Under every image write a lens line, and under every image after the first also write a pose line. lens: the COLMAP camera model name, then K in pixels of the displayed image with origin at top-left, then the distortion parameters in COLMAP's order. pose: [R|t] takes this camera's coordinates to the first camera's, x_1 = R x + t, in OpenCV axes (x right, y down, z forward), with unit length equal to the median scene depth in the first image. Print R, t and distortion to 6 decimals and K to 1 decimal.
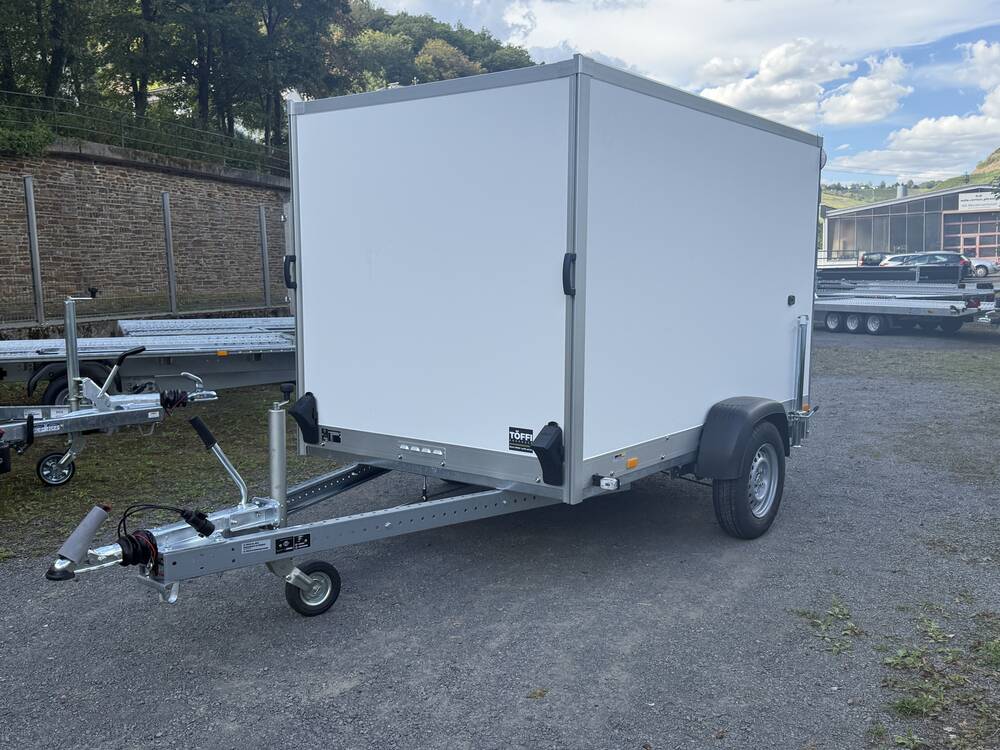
lens RADIAL K [[930.7, 0, 500.0], [0, 930.7, 375.0], [0, 0, 1]] dist [0.086364, -0.157406]
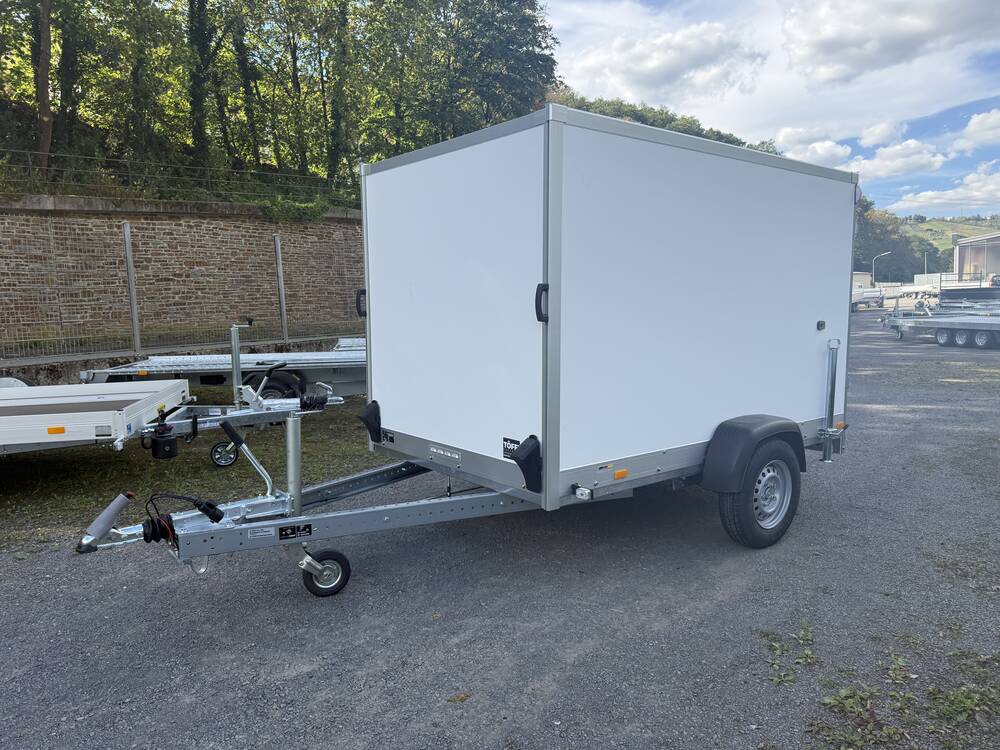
lens RADIAL K [[713.0, 0, 495.1], [0, 713.0, 370.2], [0, 0, 1]] dist [0.071604, -0.084304]
pose [[0.968157, 0.015318, -0.249873, 0.182407], [-0.018323, 0.999785, -0.009703, -0.014771], [0.249671, 0.013973, 0.968230, 0.132483]]
